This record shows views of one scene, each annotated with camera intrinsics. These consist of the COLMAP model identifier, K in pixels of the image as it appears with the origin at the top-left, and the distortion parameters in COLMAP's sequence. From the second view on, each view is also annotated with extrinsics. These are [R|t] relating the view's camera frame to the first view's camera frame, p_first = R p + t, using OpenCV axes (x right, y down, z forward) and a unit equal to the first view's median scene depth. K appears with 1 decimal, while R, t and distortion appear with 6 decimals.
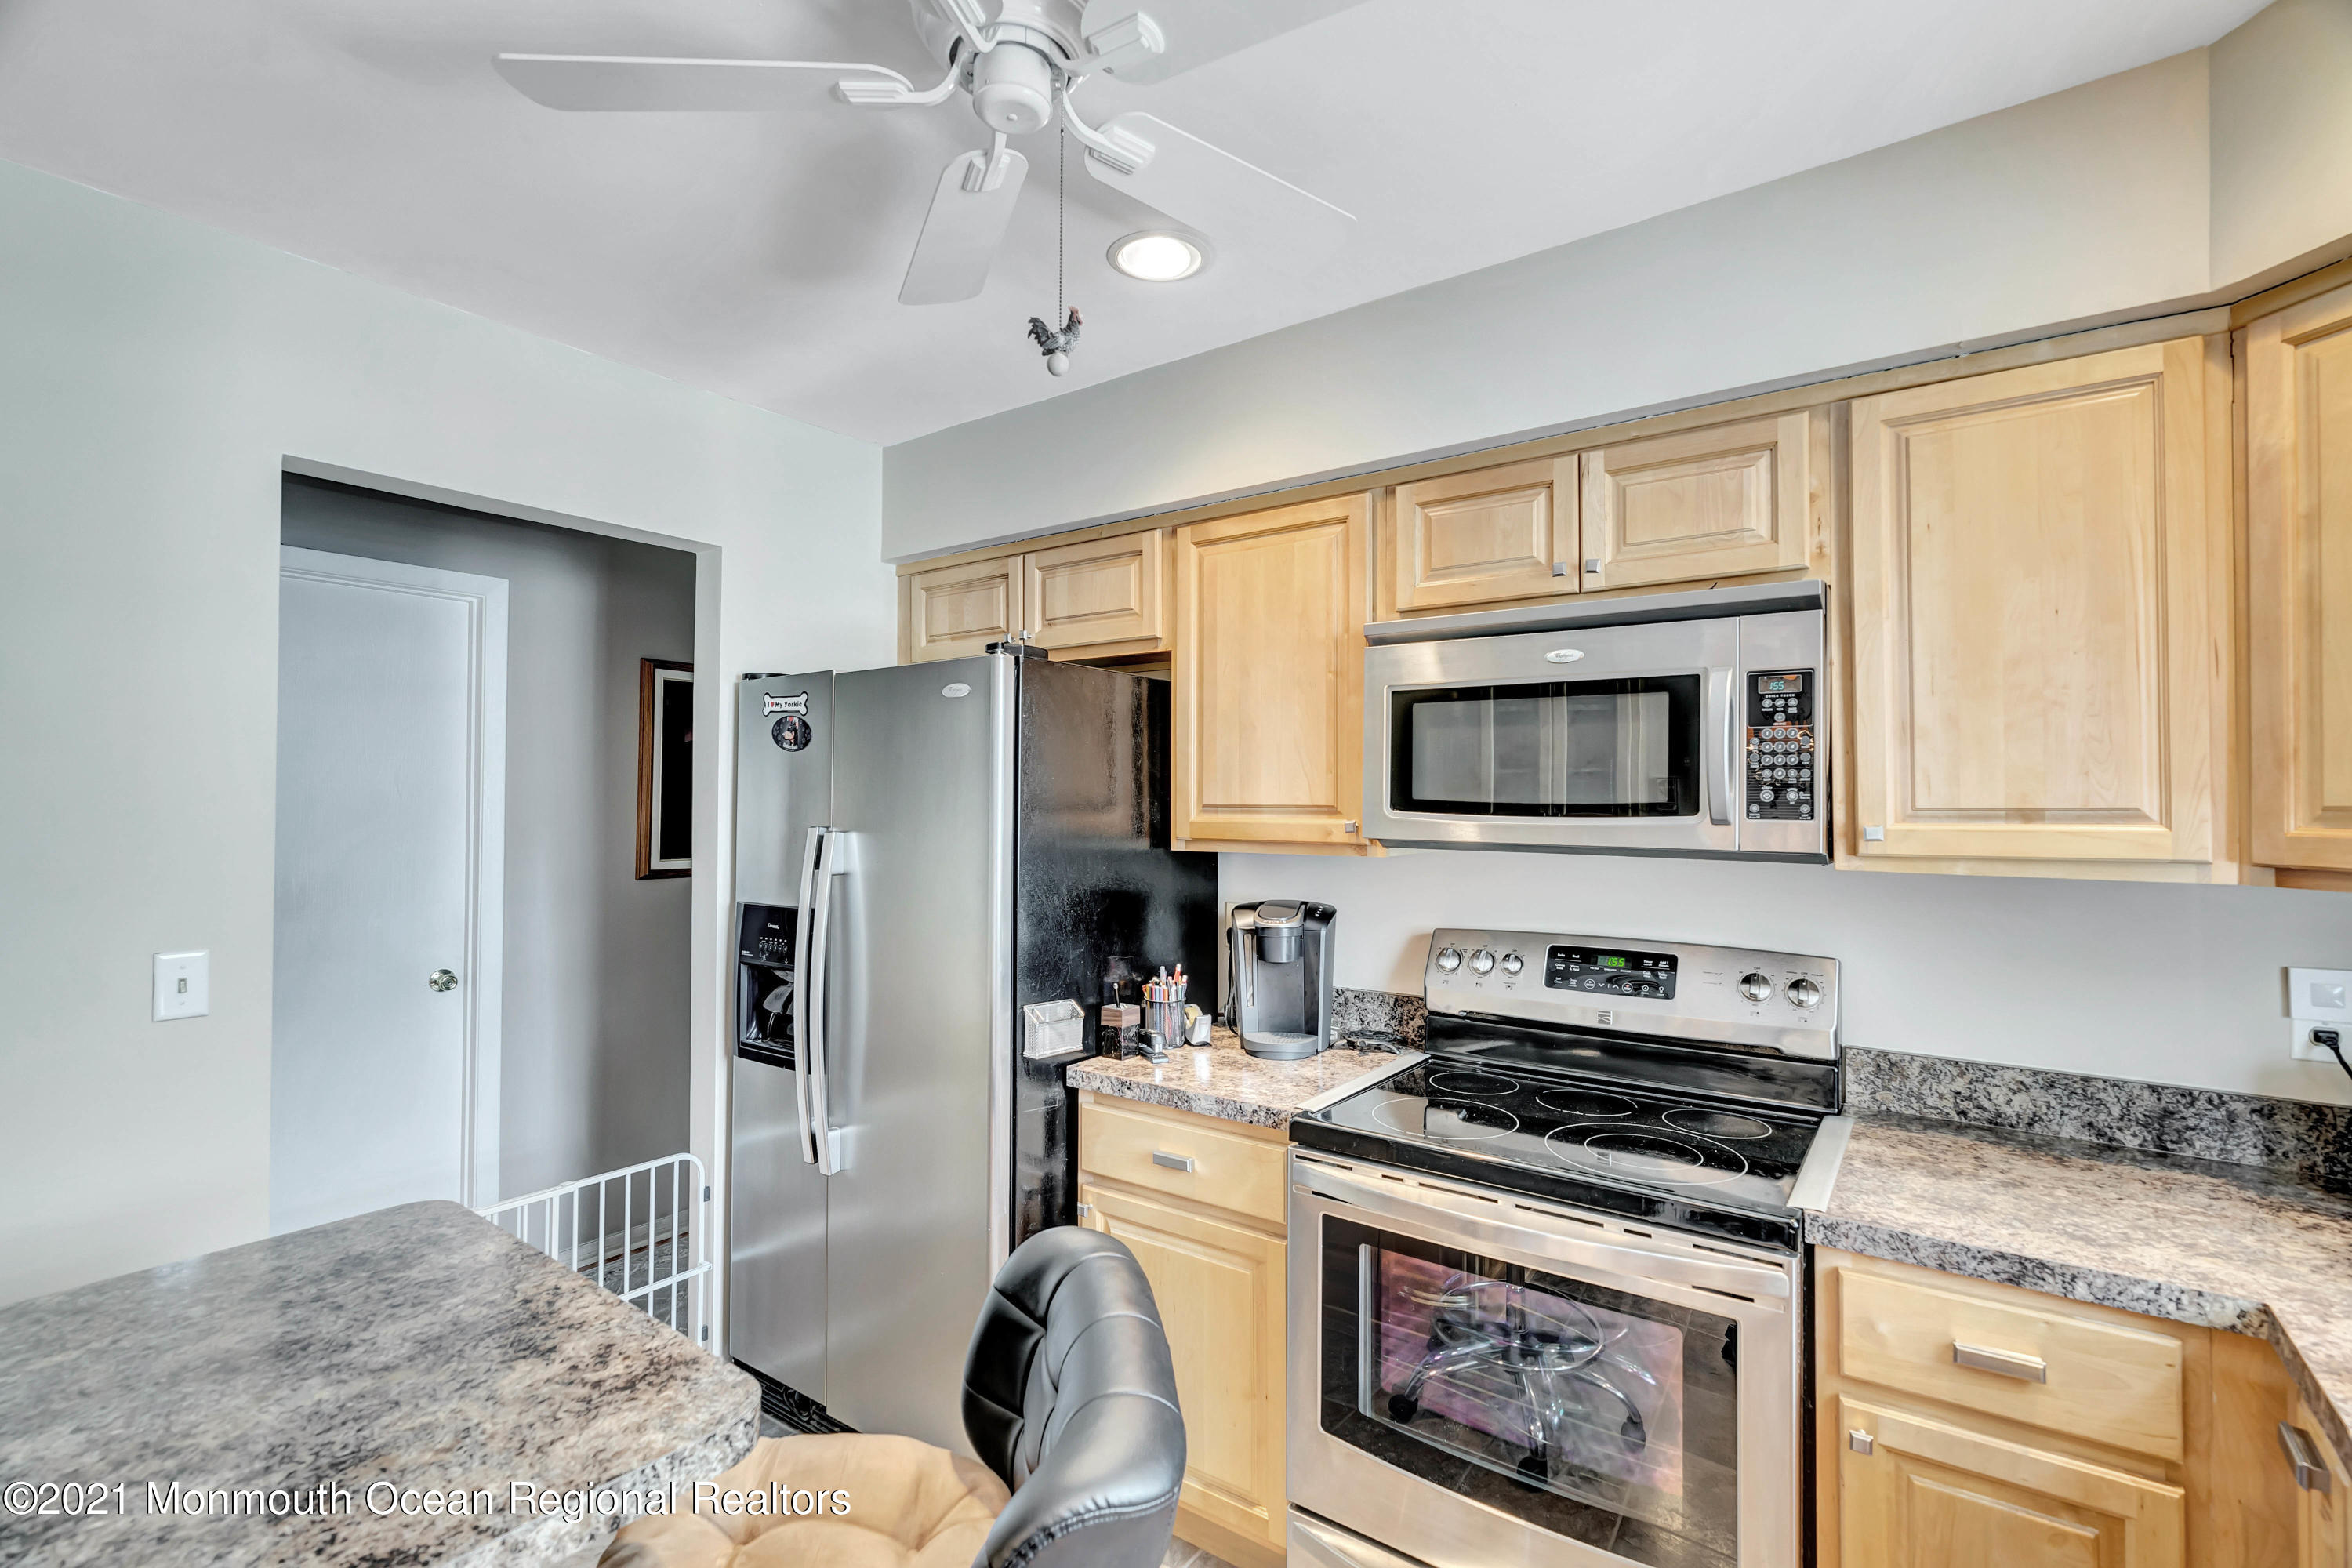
lens RADIAL K [[1053.9, 0, 1185.9], [0, 1053.9, 786.2], [0, 0, 1]] dist [-0.014226, 0.006714]
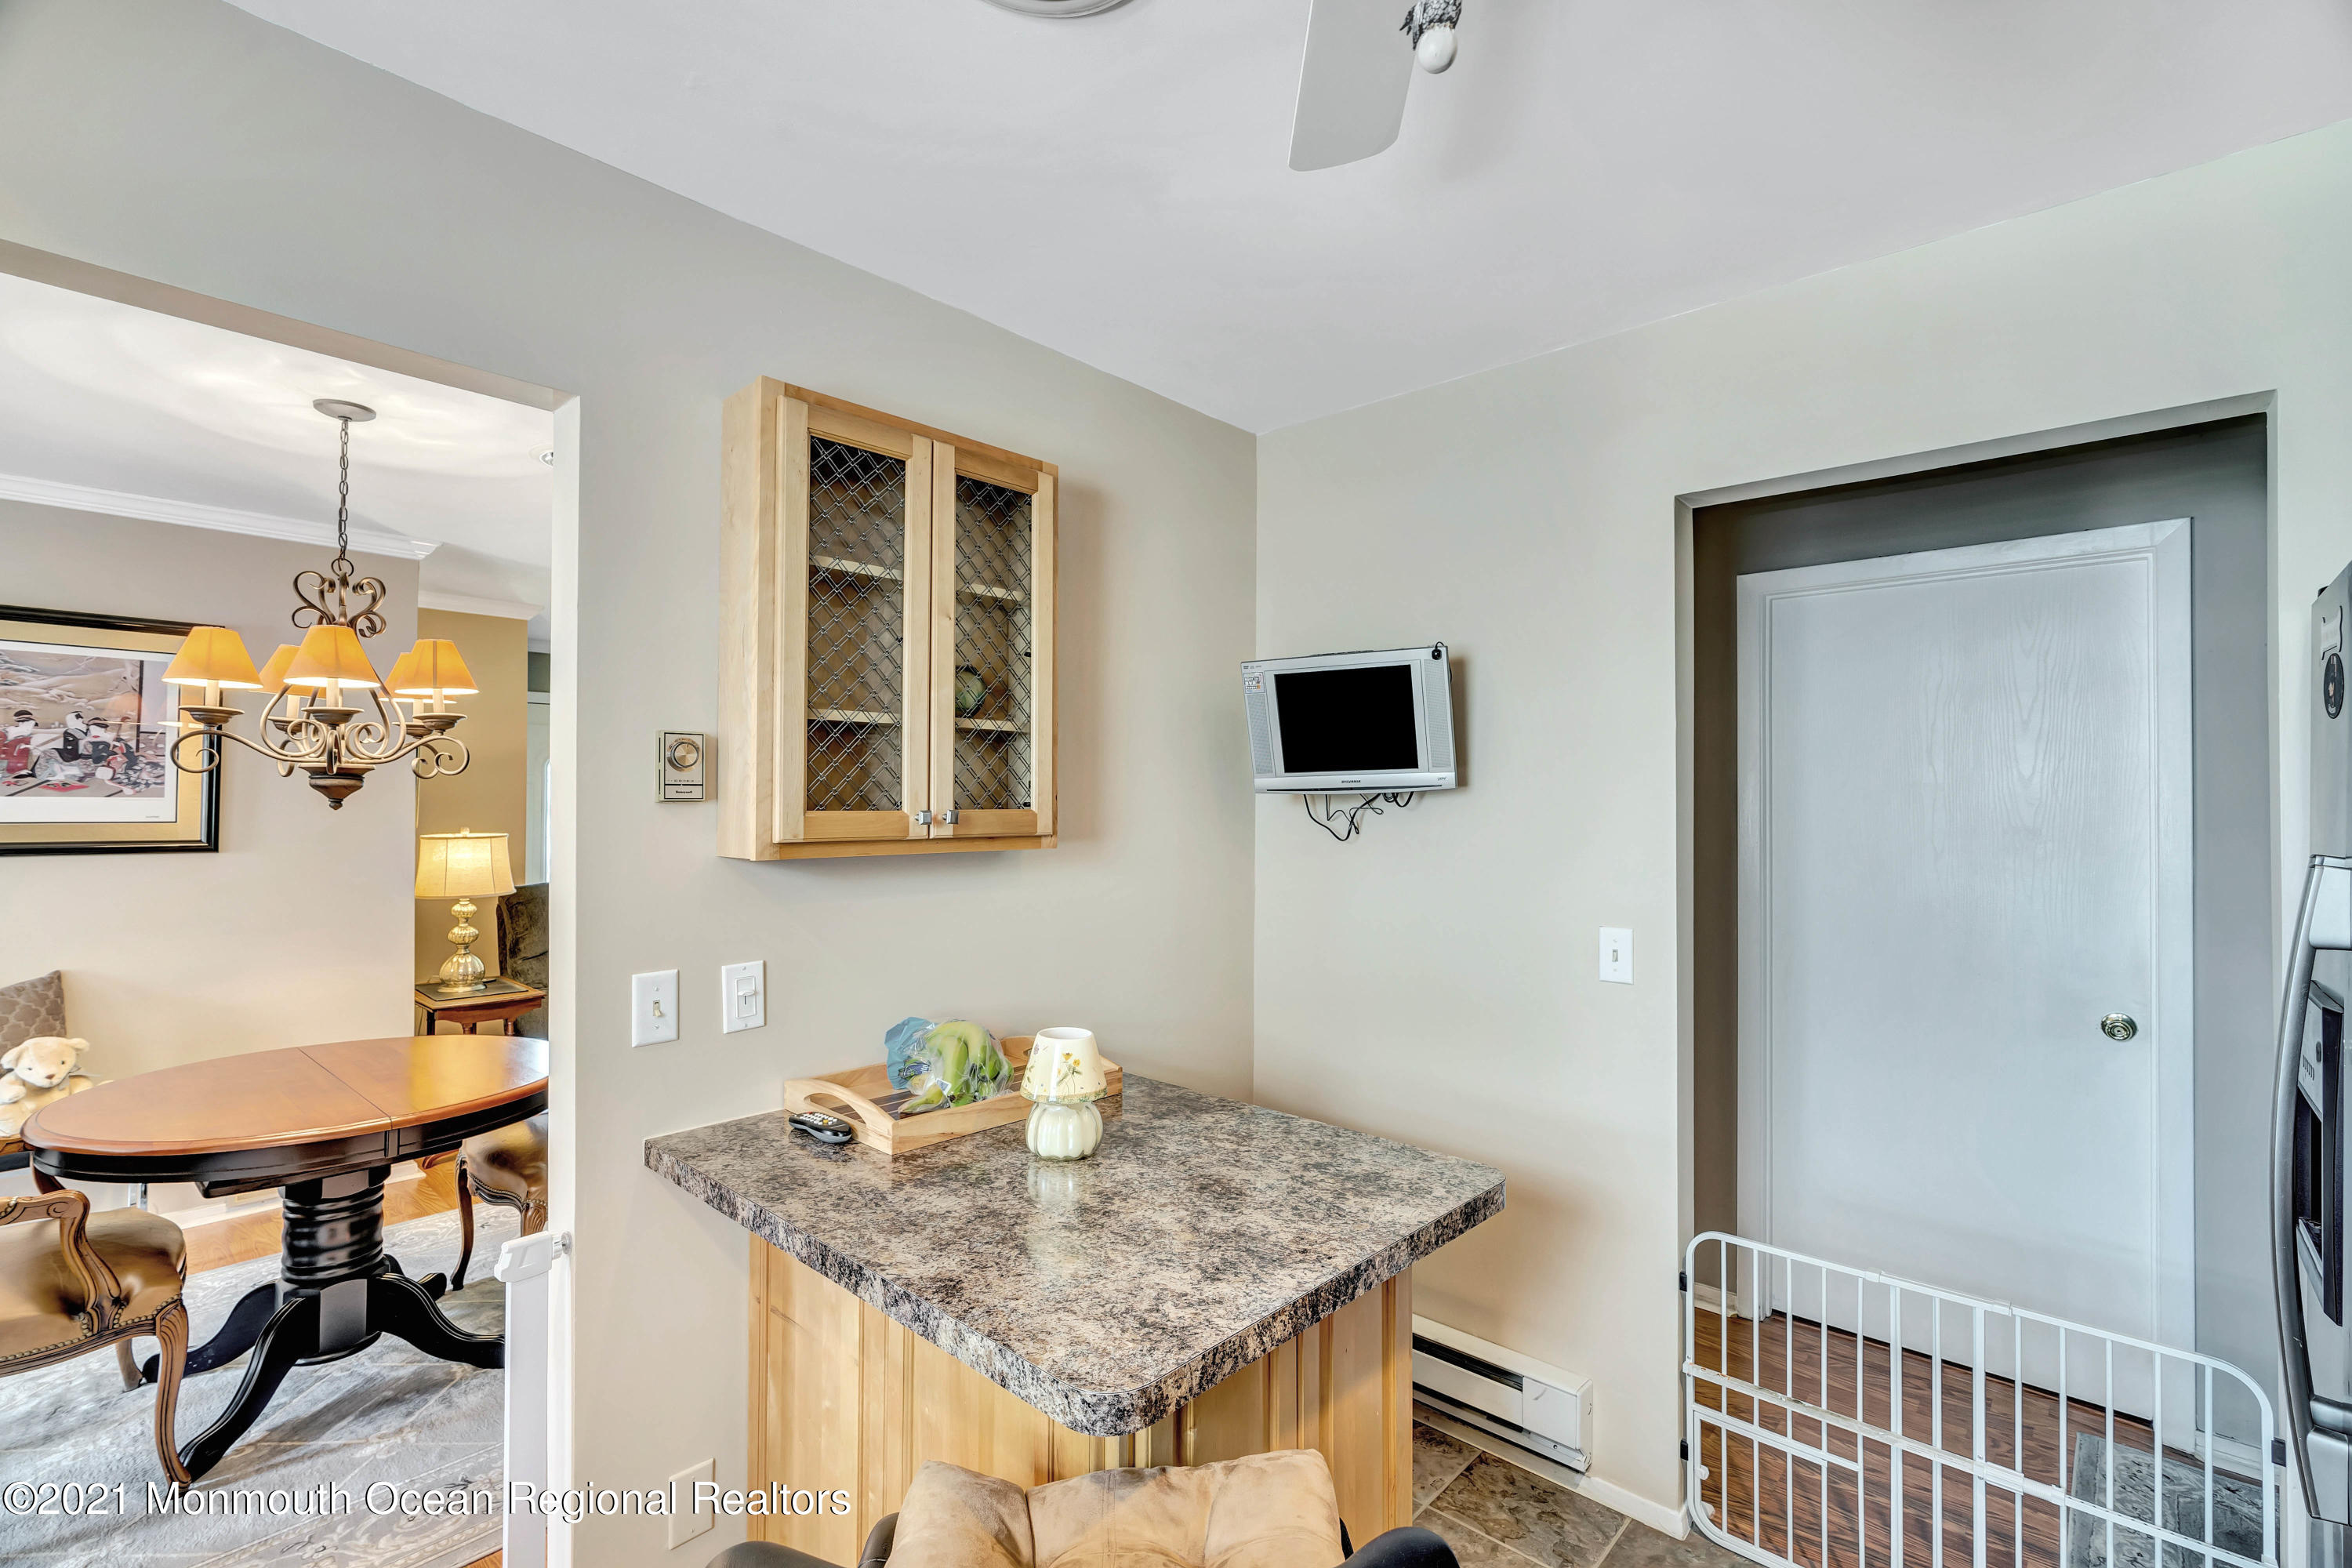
lens RADIAL K [[1053.9, 0, 1189.3], [0, 1053.9, 791.9], [0, 0, 1]] dist [-0.014226, 0.006714]
pose [[-0.100660, -0.013111, -0.994835, 0.328922], [0.008329, 0.999867, -0.014020, 0.012829], [0.994886, -0.009697, -0.100537, 0.657233]]
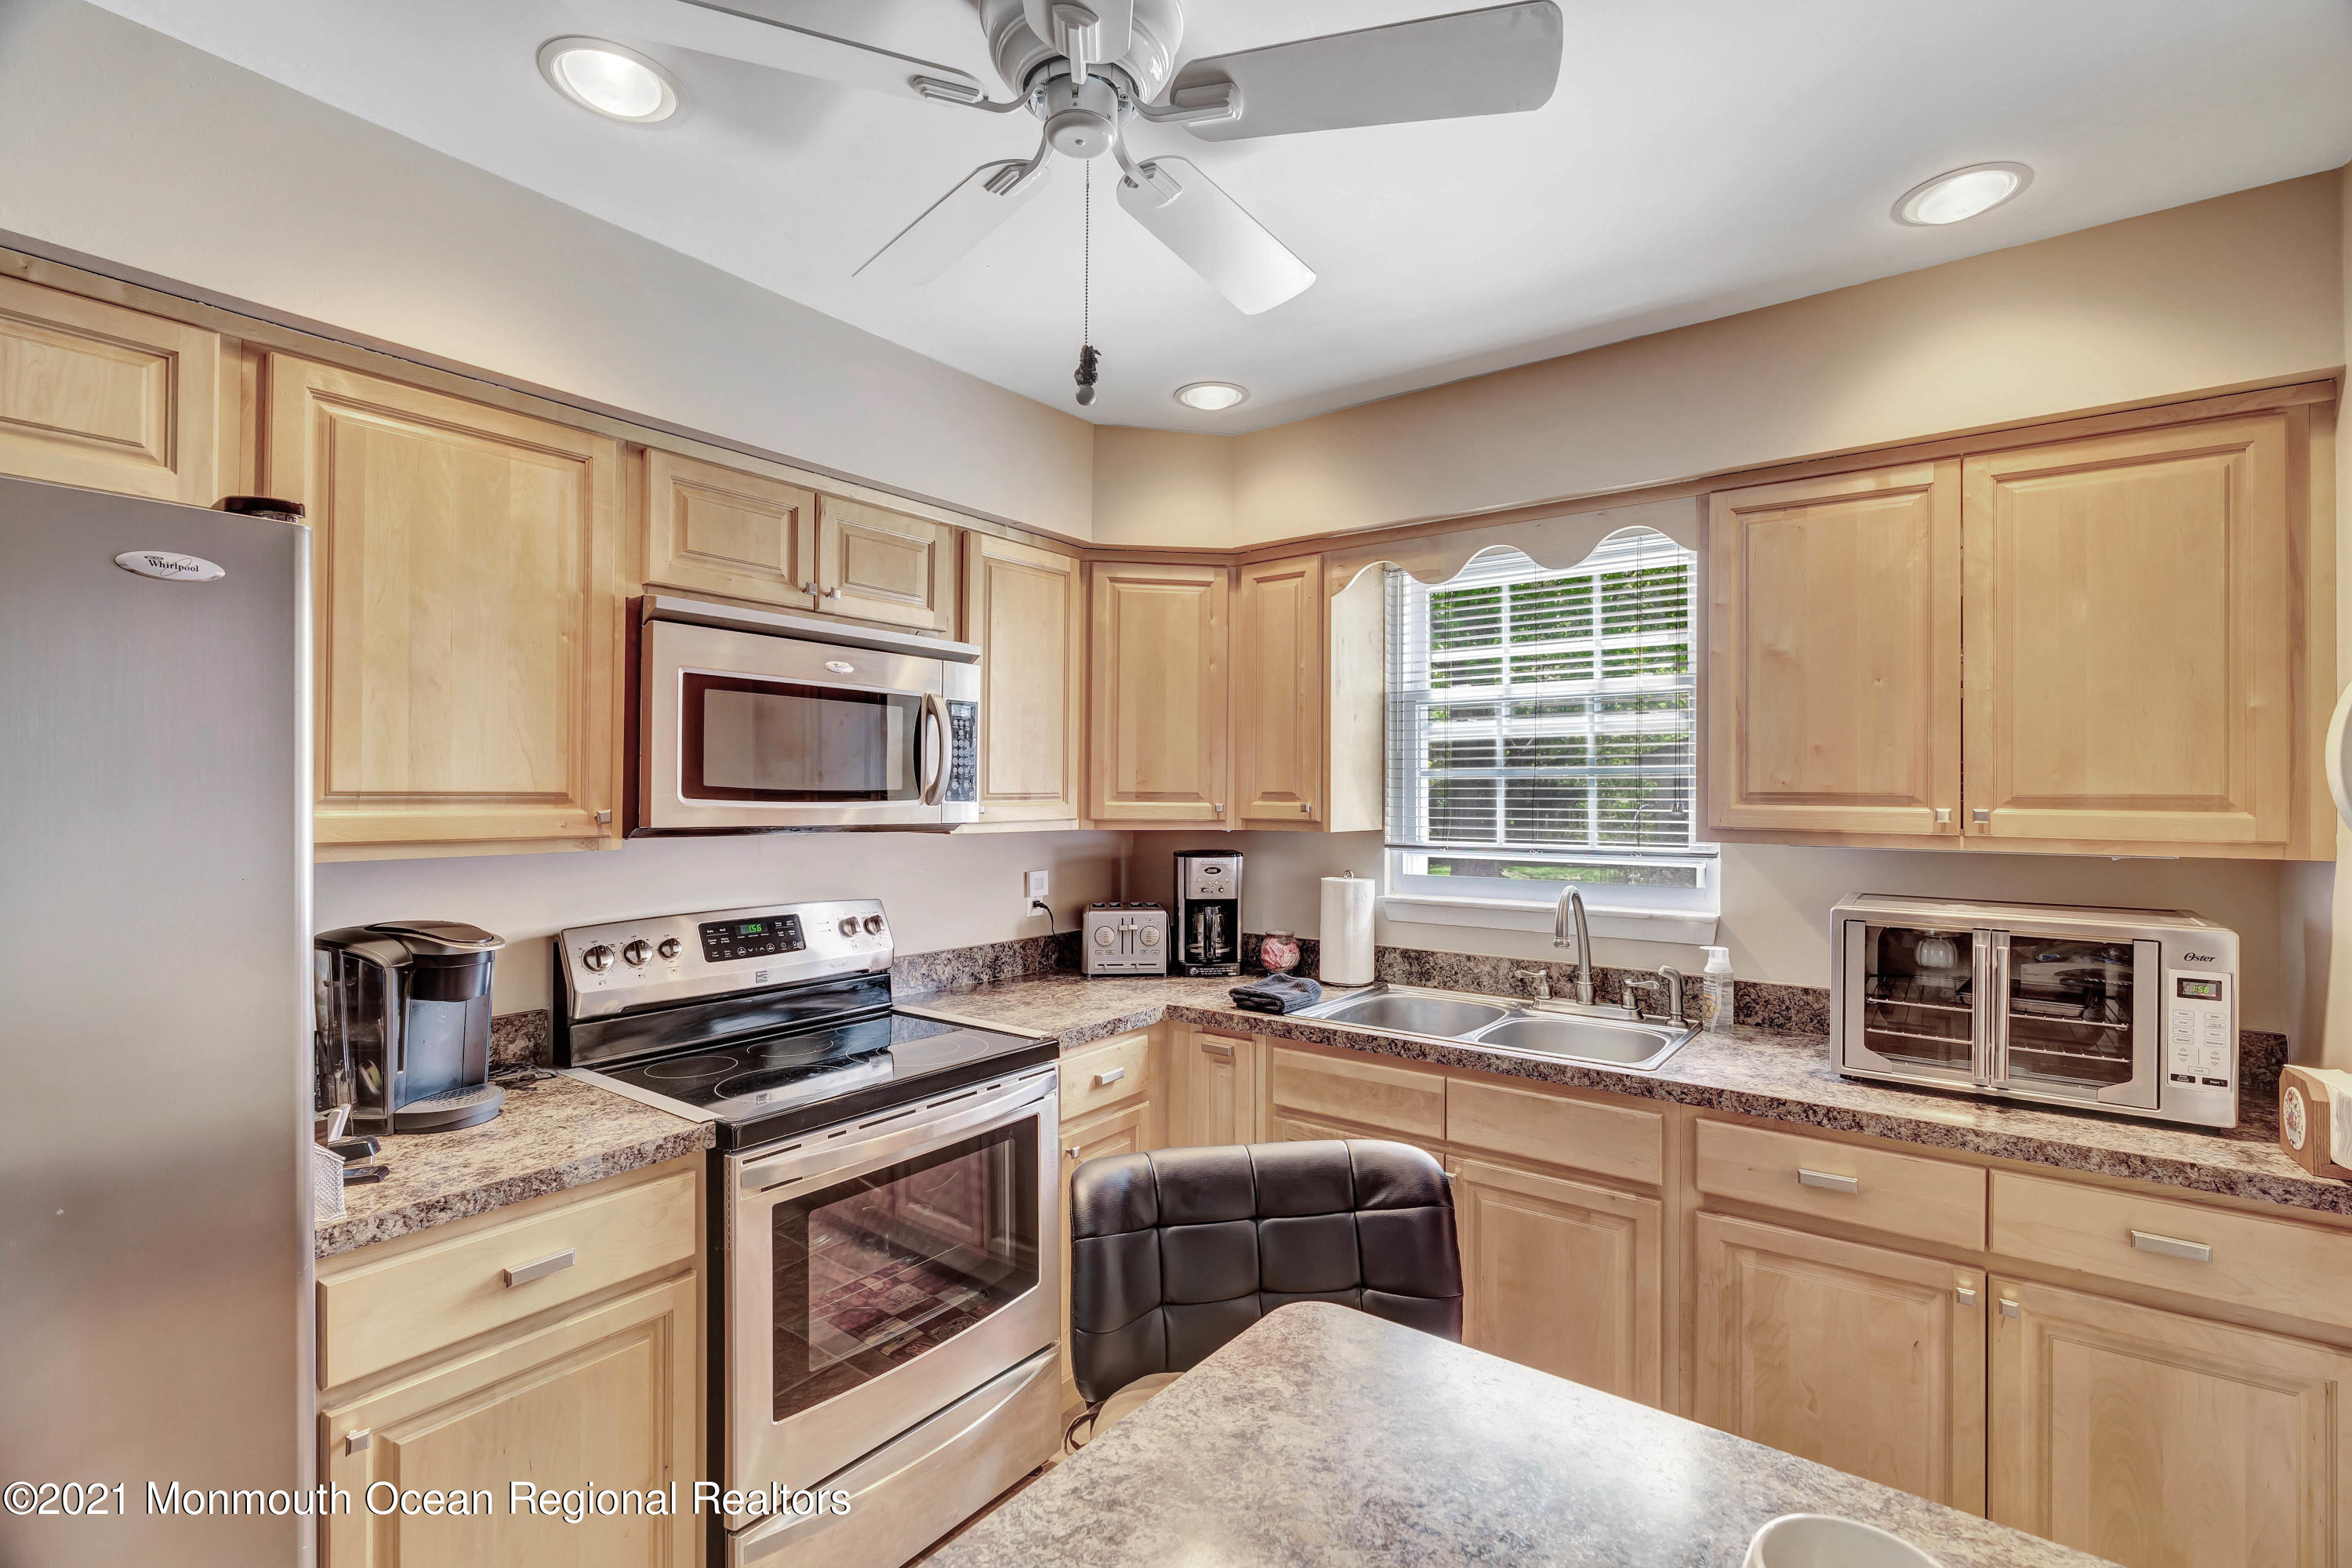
lens RADIAL K [[1053.9, 0, 1174.7], [0, 1053.9, 788.1], [0, 0, 1]] dist [-0.014226, 0.006714]
pose [[0.018625, 0.001743, 0.999825, -0.877690], [-0.017335, 0.999849, -0.001420, 0.009344], [-0.999676, -0.017306, 0.018653, 0.629352]]
